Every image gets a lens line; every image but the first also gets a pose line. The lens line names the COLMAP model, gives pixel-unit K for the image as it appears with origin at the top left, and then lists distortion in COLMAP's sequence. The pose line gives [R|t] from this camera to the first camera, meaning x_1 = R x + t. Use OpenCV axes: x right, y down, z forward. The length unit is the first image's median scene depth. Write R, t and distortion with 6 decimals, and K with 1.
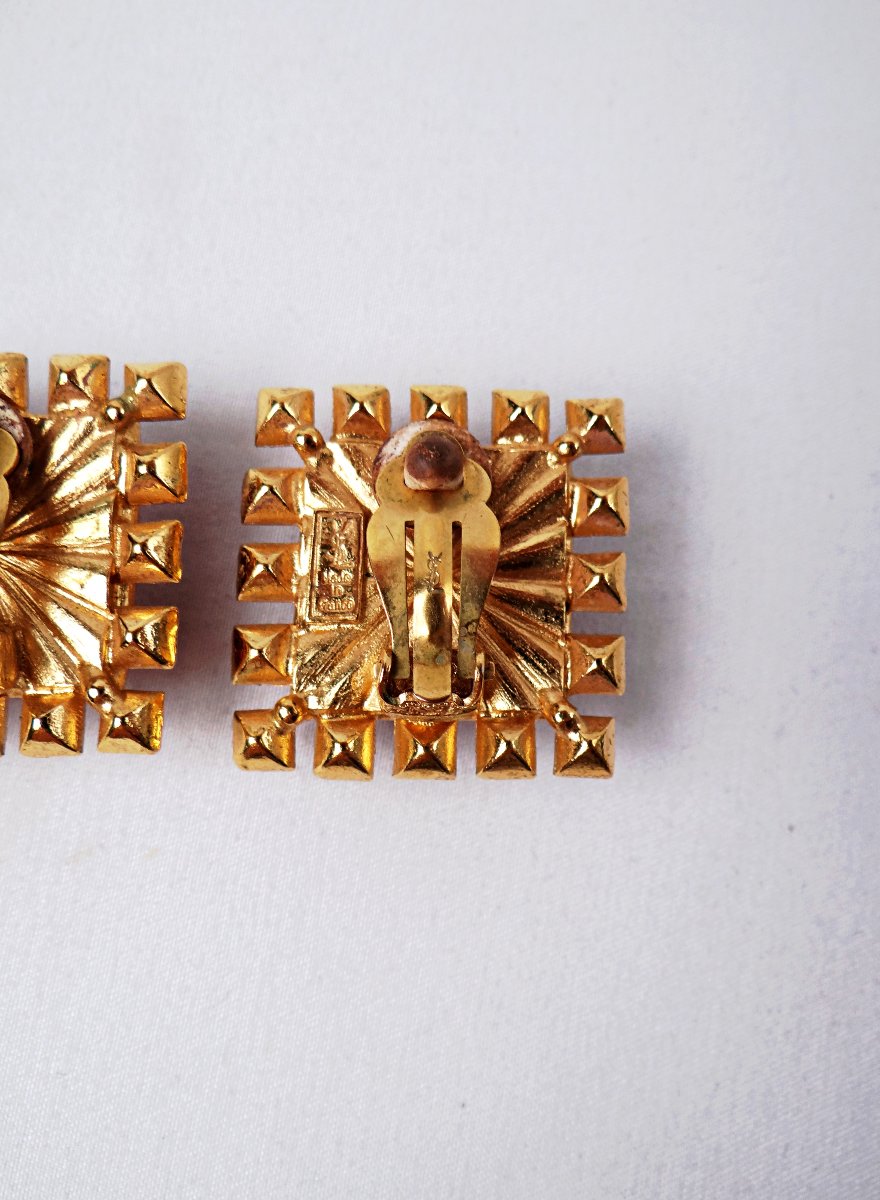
lens RADIAL K [[1016.0, 0, 419.9], [0, 1016.0, 598.4], [0, 0, 1]] dist [0.010918, -0.027017]
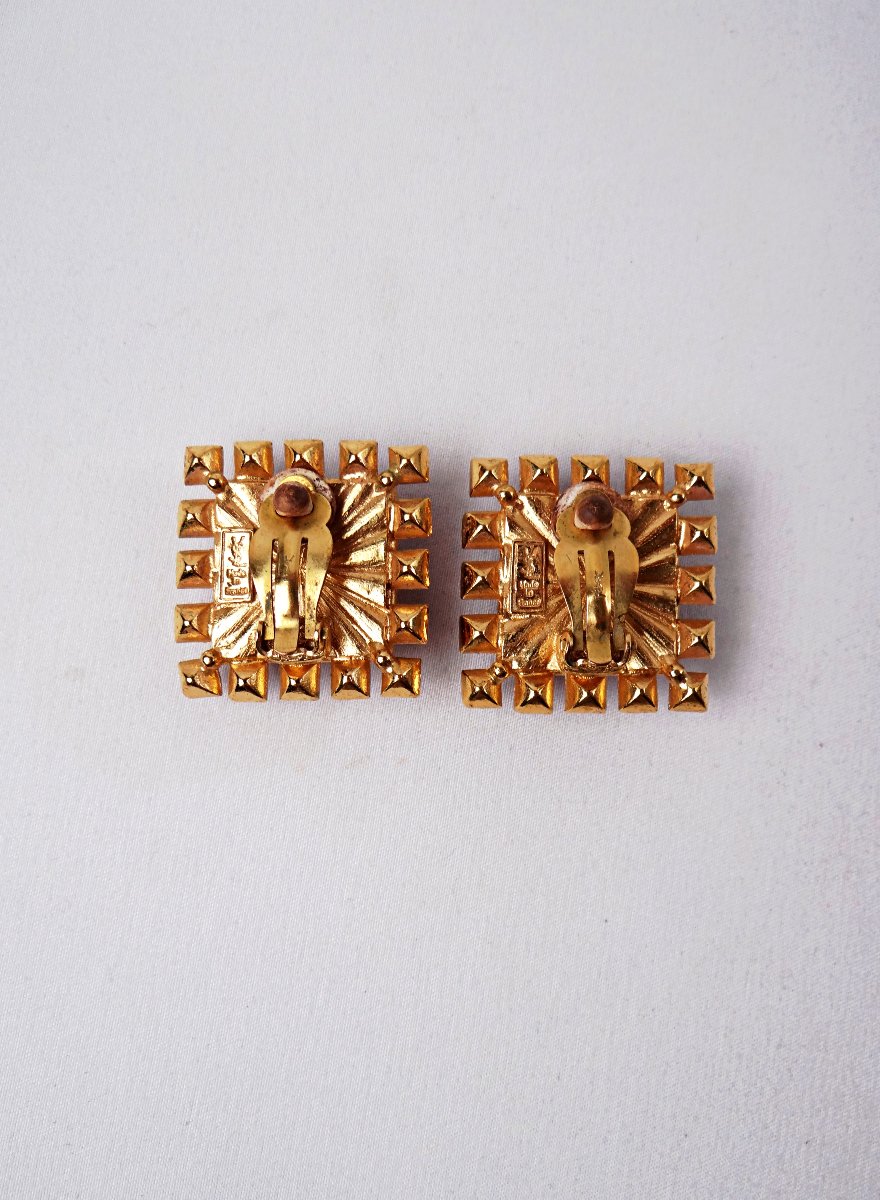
lens RADIAL K [[1016.0, 0, 419.9], [0, 1016.0, 598.4], [0, 0, 1]] dist [0.010918, -0.027017]
pose [[0.999665, -0.006817, -0.024967, -0.207510], [0.008212, 0.998386, 0.056199, -0.087249], [0.024544, -0.056386, 0.998107, -0.551518]]
